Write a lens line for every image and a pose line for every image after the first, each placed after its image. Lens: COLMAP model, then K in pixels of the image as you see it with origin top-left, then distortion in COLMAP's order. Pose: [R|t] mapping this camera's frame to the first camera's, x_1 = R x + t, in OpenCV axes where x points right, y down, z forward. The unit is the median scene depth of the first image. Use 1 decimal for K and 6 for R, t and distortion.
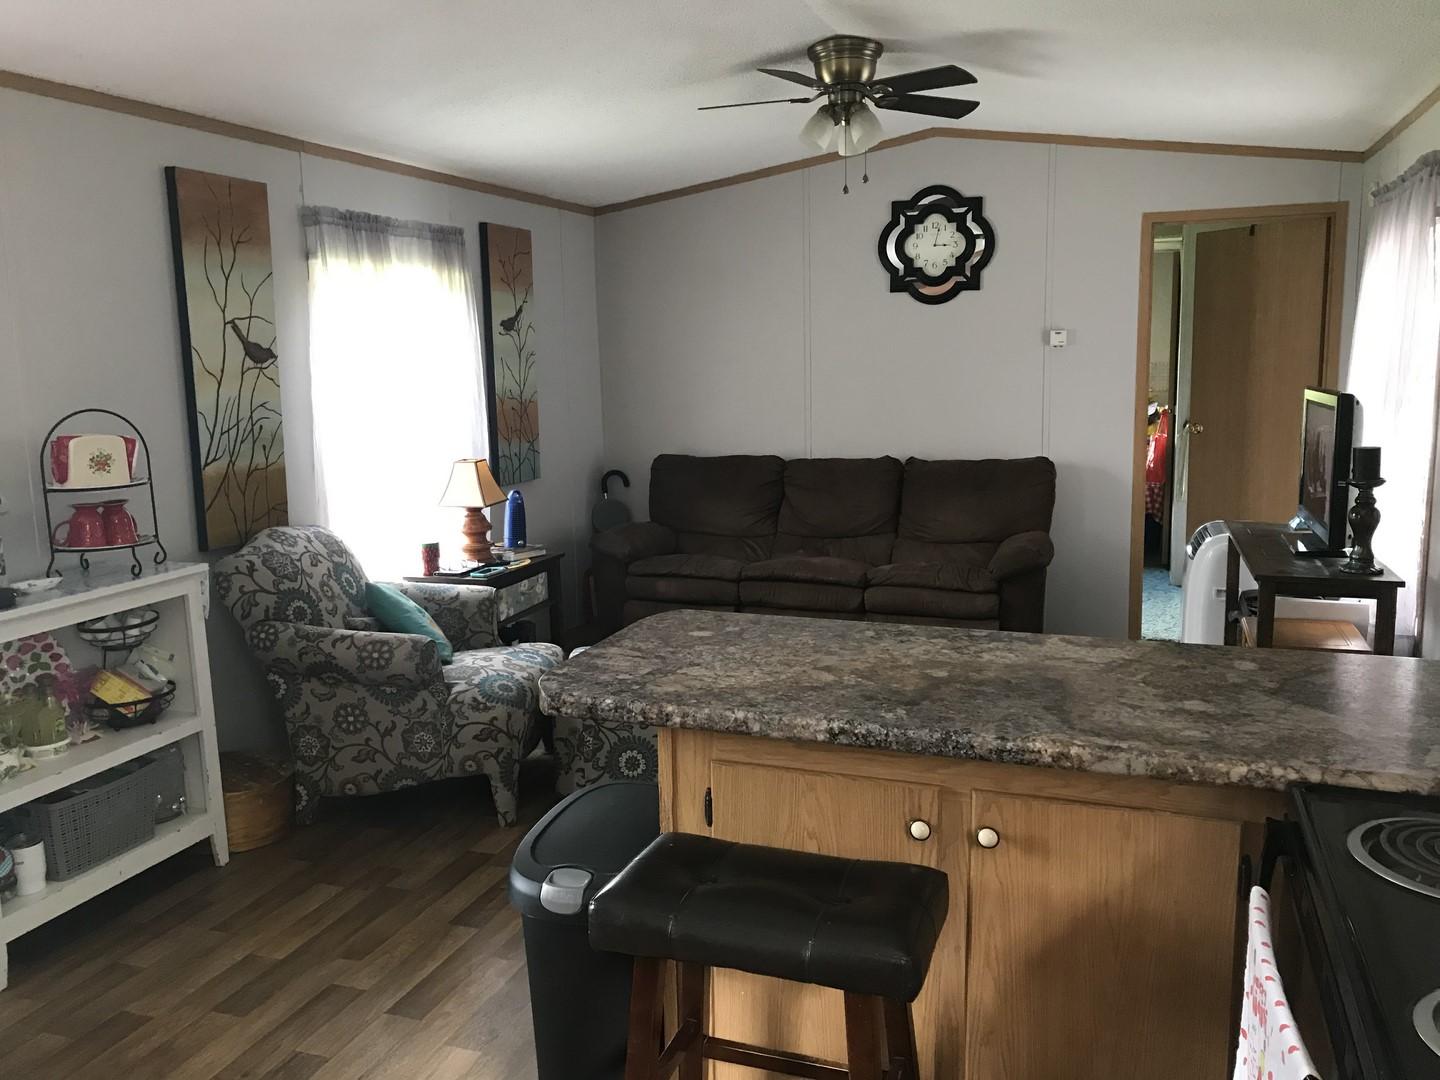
lens RADIAL K [[1194.9, 0, 711.7], [0, 1194.9, 535.4], [0, 0, 1]] dist [0.029249, -0.007497]
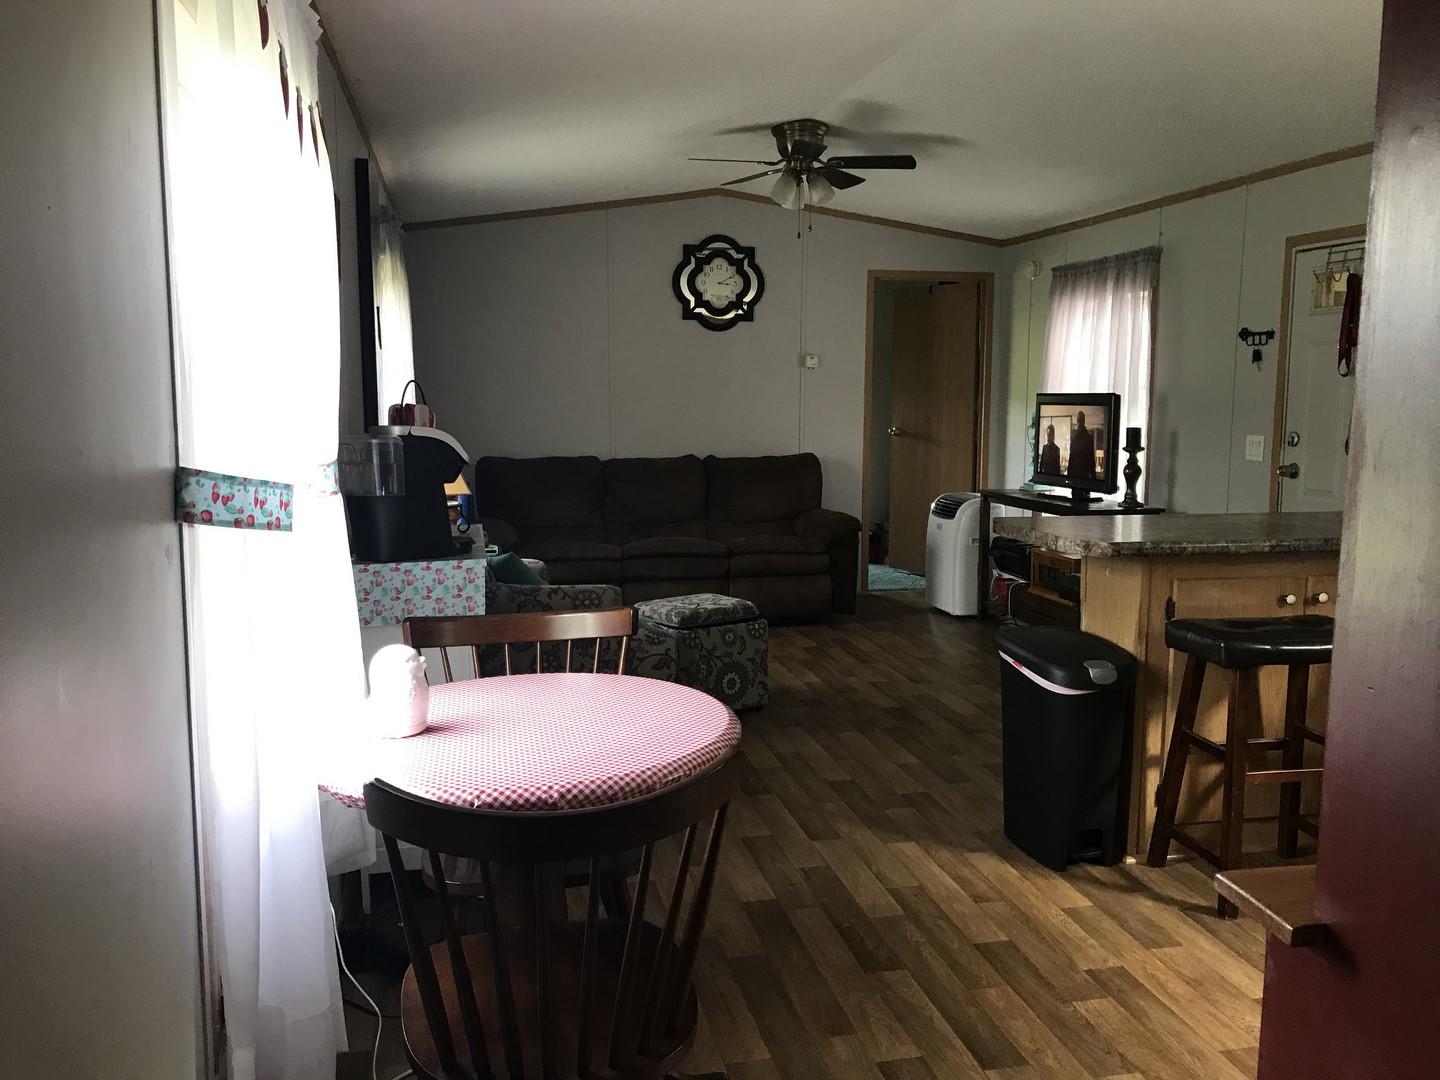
lens RADIAL K [[1191.0, 0, 721.7], [0, 1191.0, 541.3], [0, 0, 1]] dist [0.088760, -0.001519]
pose [[0.843759, -0.046268, 0.534724, -0.485575], [0.063862, 0.997854, -0.014429, 0.040928], [-0.532909, 0.046324, 0.844903, -0.028034]]
